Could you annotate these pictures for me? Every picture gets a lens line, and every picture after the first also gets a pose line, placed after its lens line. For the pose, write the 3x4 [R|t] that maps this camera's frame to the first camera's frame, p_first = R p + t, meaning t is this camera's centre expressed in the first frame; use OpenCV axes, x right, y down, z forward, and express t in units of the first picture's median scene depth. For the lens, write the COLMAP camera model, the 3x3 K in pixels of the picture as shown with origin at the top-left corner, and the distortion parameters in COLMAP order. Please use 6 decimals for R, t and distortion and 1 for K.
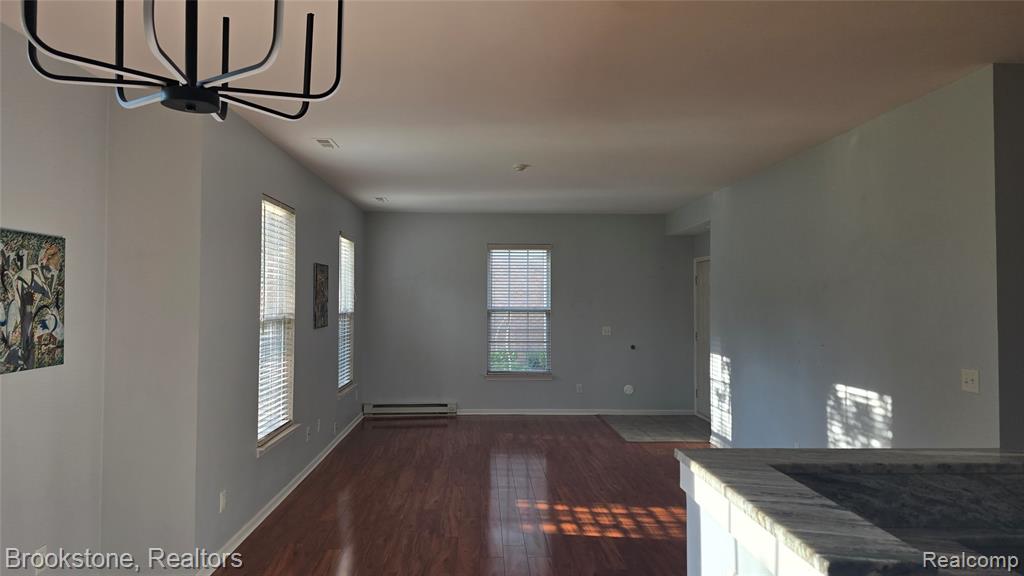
lens RADIAL K [[684.0, 0, 507.0], [0, 684.0, 283.0], [0, 0, 1]] dist [0.113982, -0.130321]
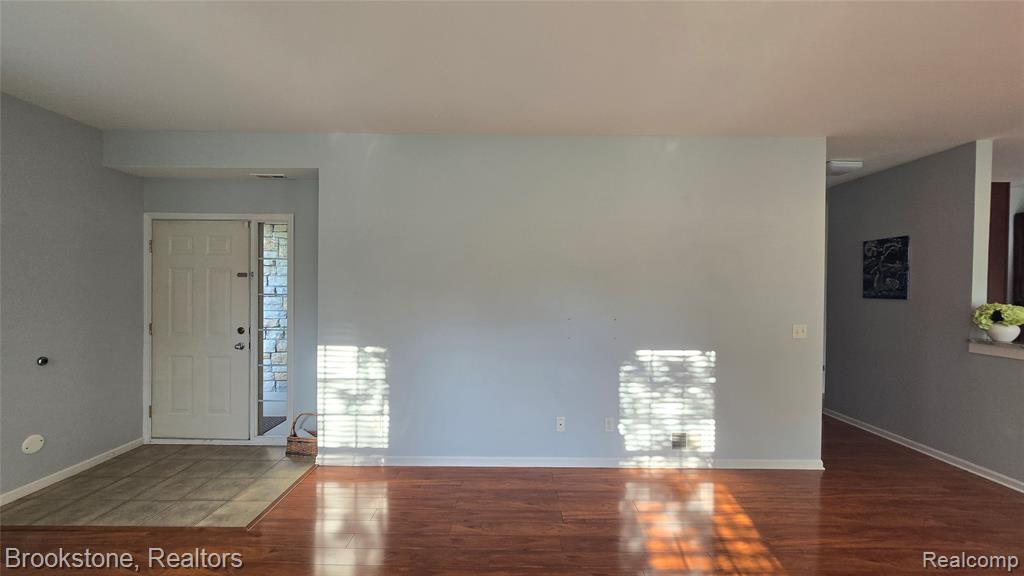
lens RADIAL K [[418.6, 0, 511.7], [0, 418.6, 290.9], [0, 0, 1]] dist [0.003001, 0.000622]
pose [[0.044564, -0.006543, 0.998985, -0.162107], [-0.033794, 0.999396, 0.008053, 0.033760], [-0.998435, -0.034118, 0.044316, 0.837247]]
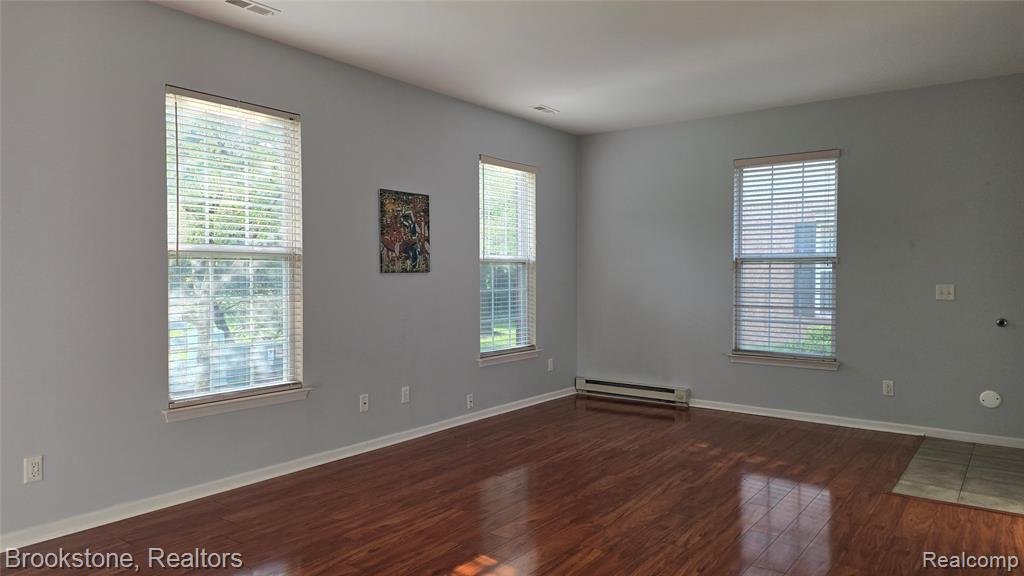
lens RADIAL K [[684.0, 0, 507.0], [0, 684.0, 283.0], [0, 0, 1]] dist [0.113982, -0.130321]
pose [[0.778241, 0.006992, -0.627927, 0.301710], [0.015932, 0.999396, 0.030874, 0.051632], [0.627764, -0.034031, 0.777659, 0.433193]]
